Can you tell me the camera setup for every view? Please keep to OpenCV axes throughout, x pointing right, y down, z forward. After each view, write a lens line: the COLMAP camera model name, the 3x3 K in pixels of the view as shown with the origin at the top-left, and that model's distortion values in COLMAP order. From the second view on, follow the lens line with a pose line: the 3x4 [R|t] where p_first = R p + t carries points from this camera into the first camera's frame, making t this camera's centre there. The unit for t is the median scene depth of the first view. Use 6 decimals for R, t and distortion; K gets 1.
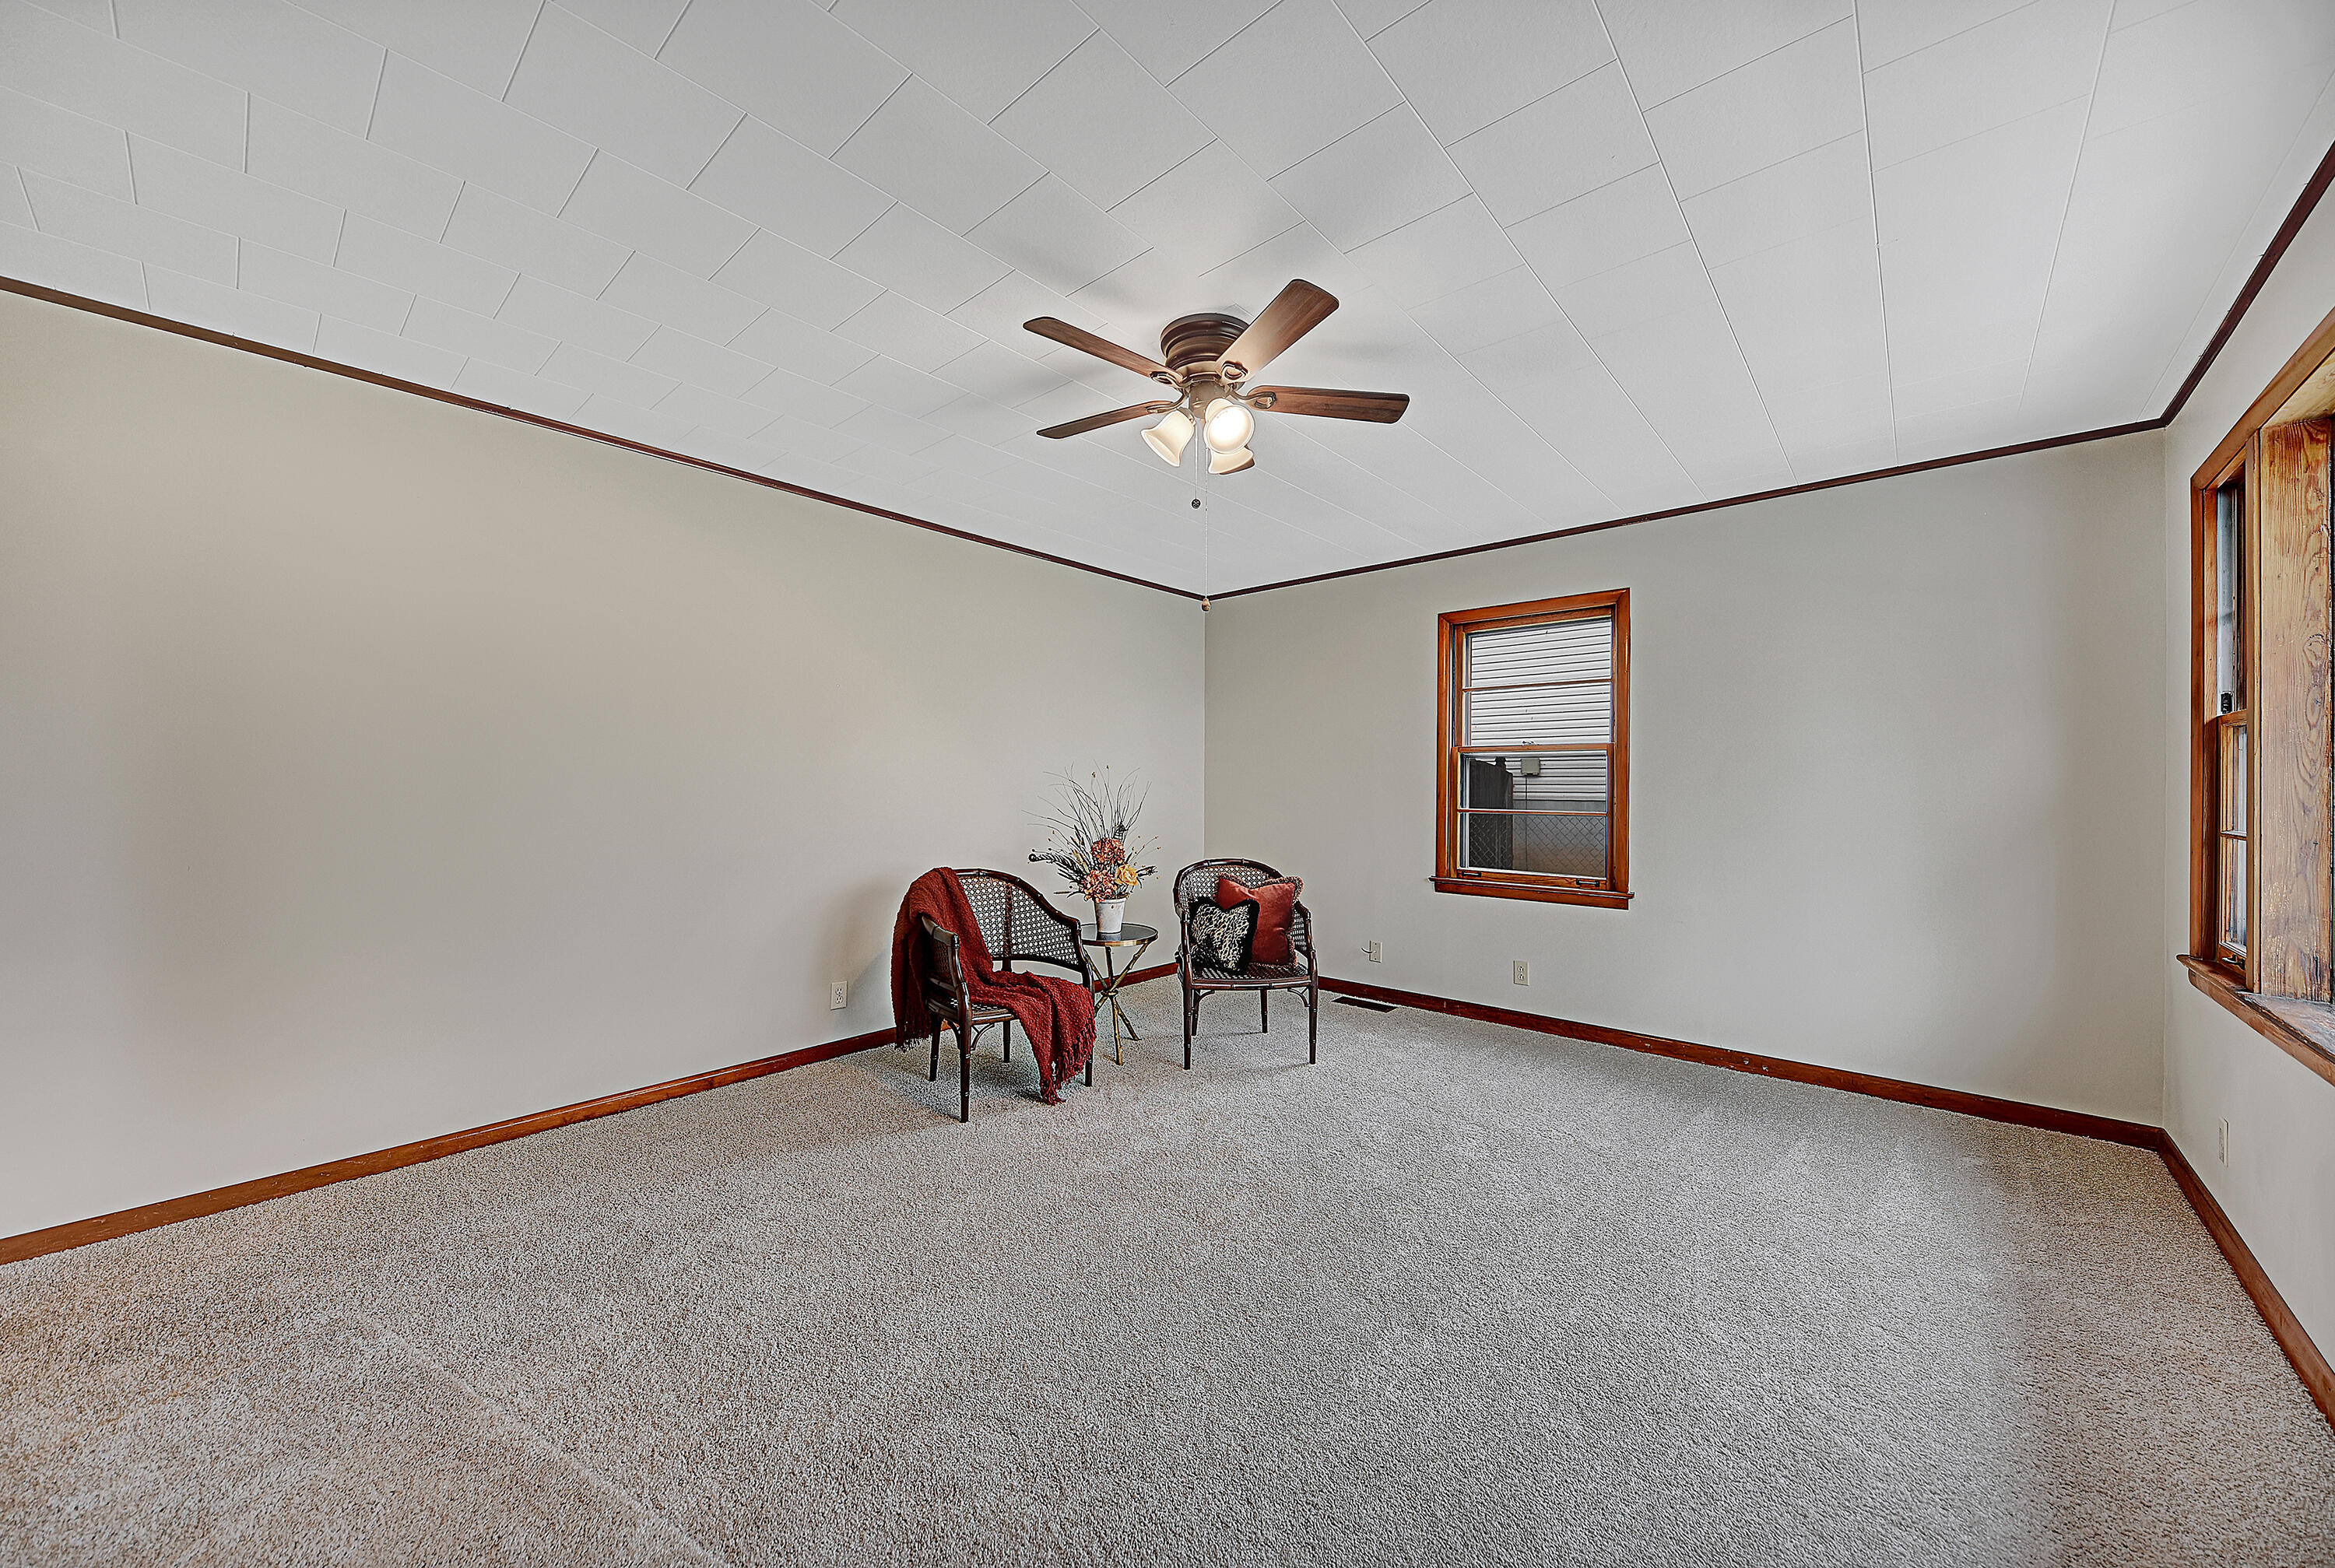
lens RADIAL K [[839.5, 0, 1167.5], [0, 839.5, 784.0], [0, 0, 1]] dist [-0.001013, -0.000055]
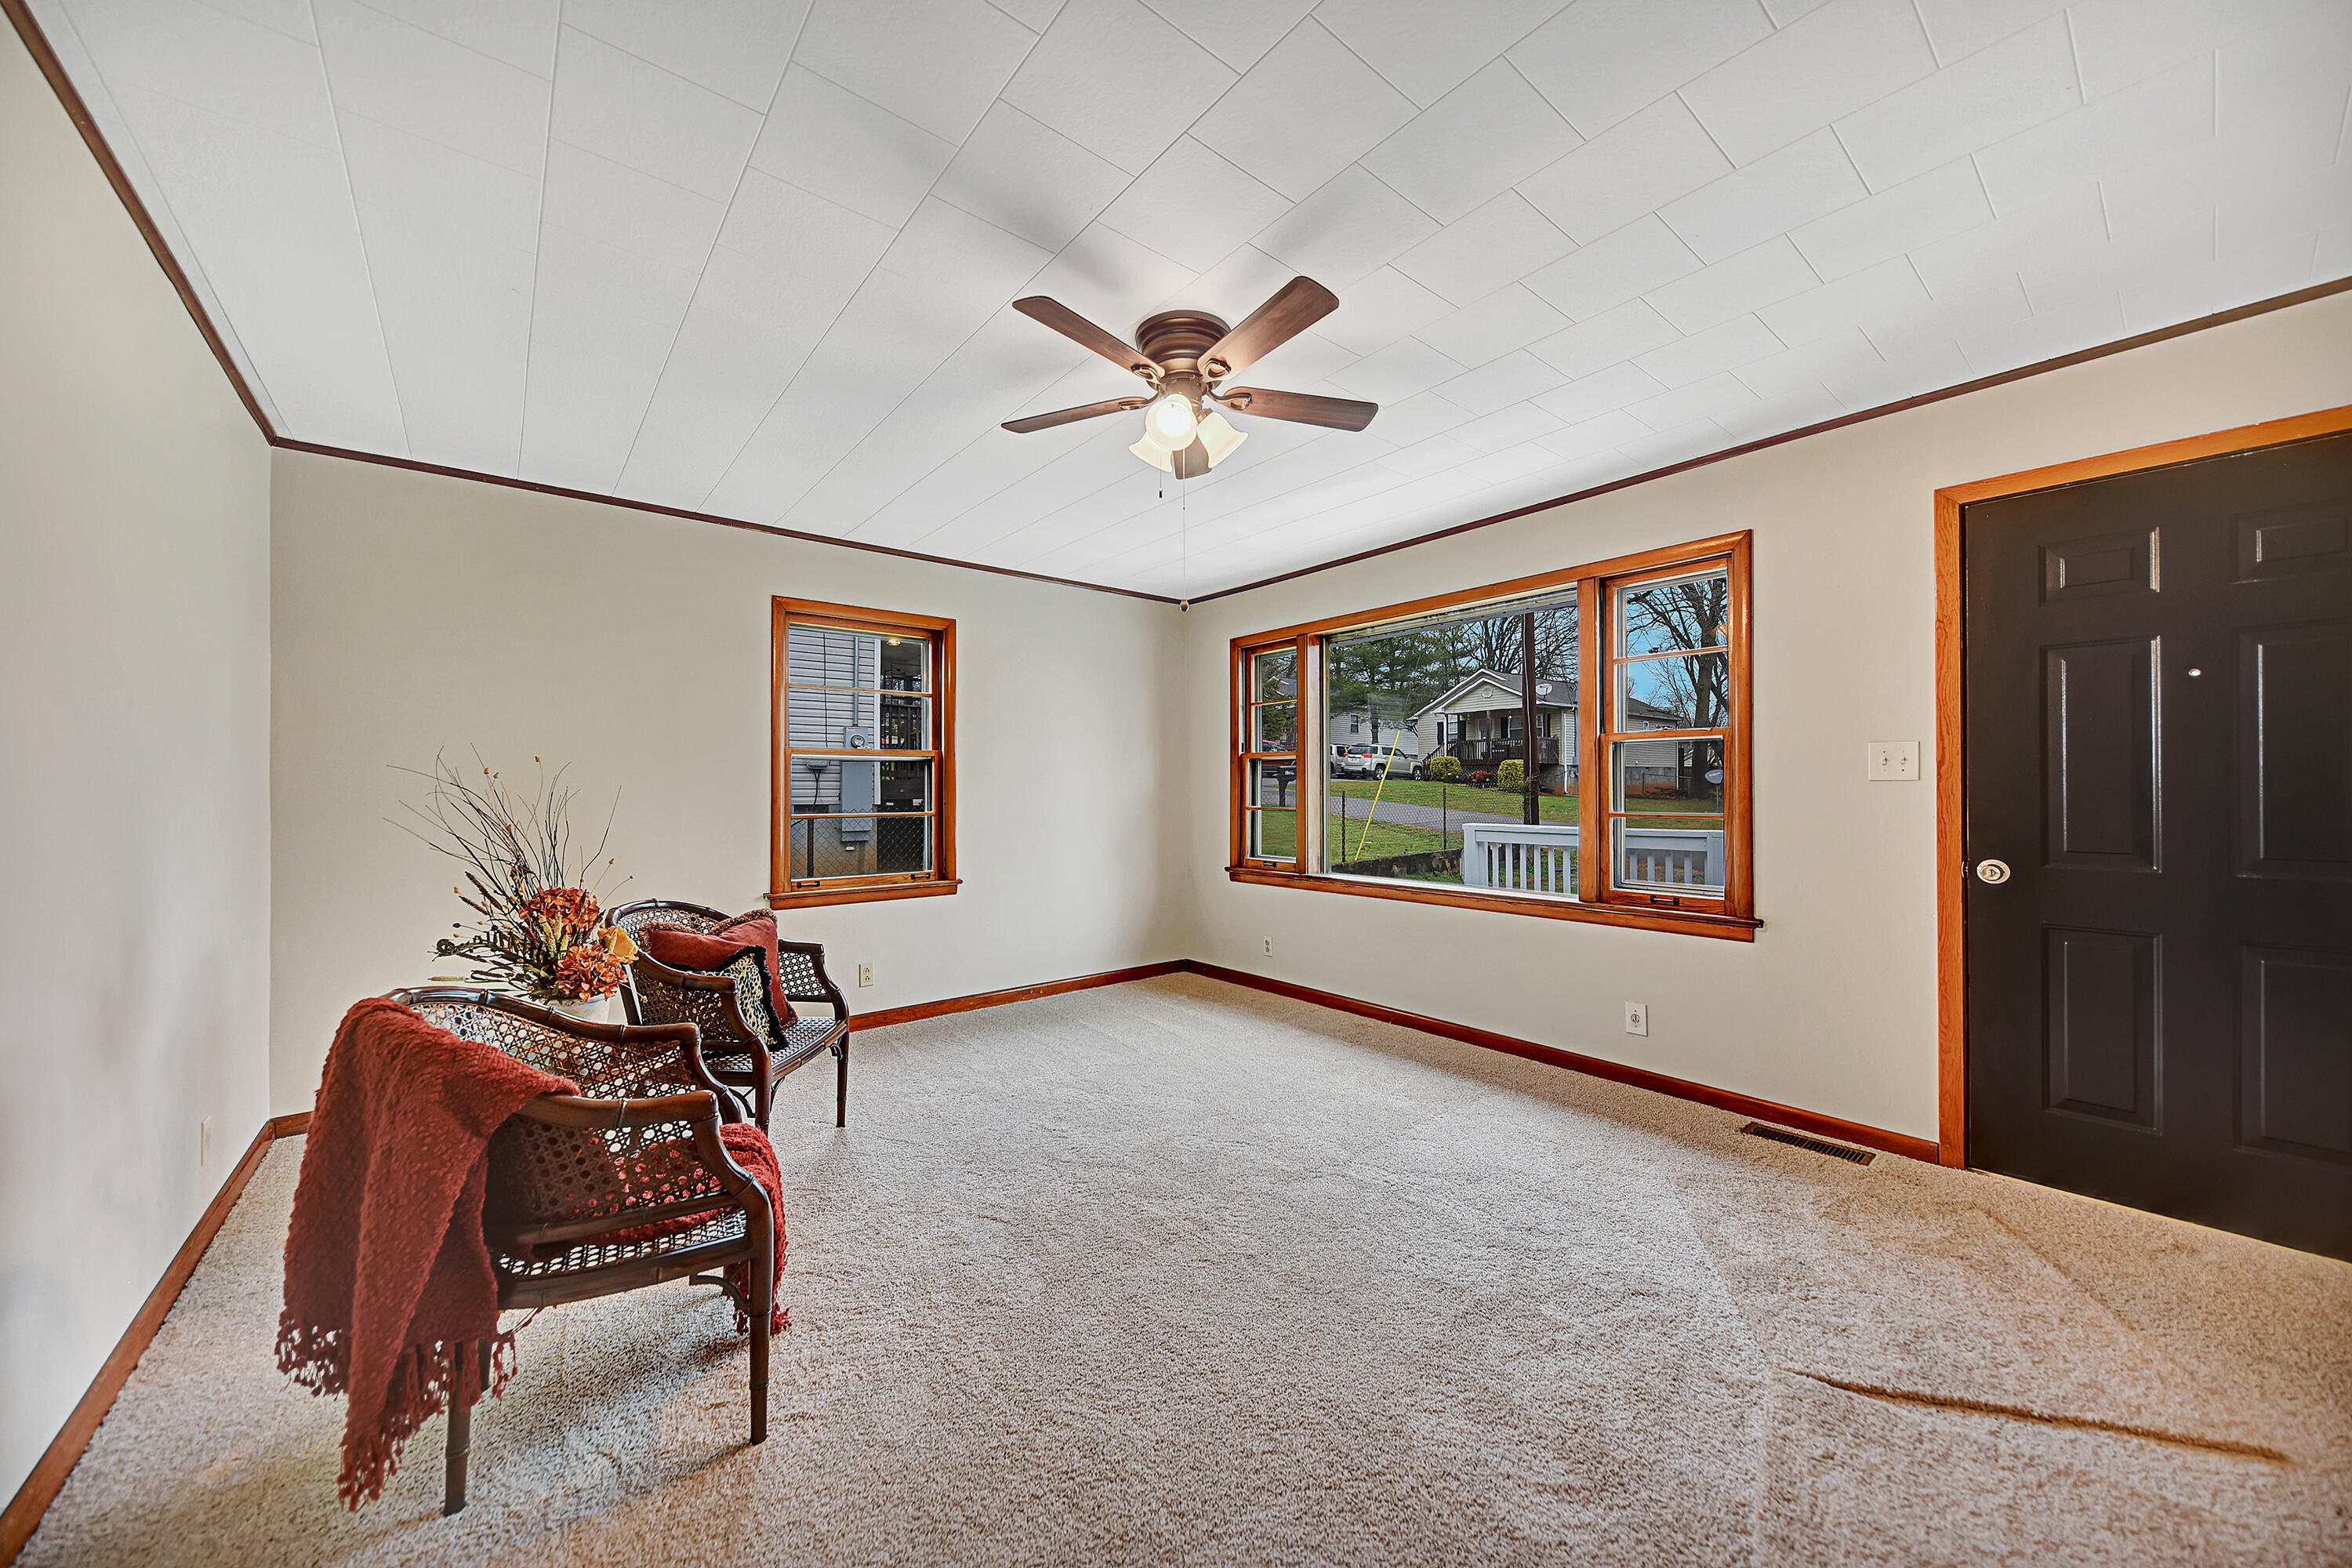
lens RADIAL K [[842.2, 0, 1181.7], [0, 842.2, 781.4], [0, 0, 1]] dist [0.010940, -0.007580]
pose [[0.151435, 0.000784, 0.988467, -0.537631], [0.003656, 0.999992, -0.001353, -0.004490], [-0.988461, 0.003818, 0.151431, 0.481964]]
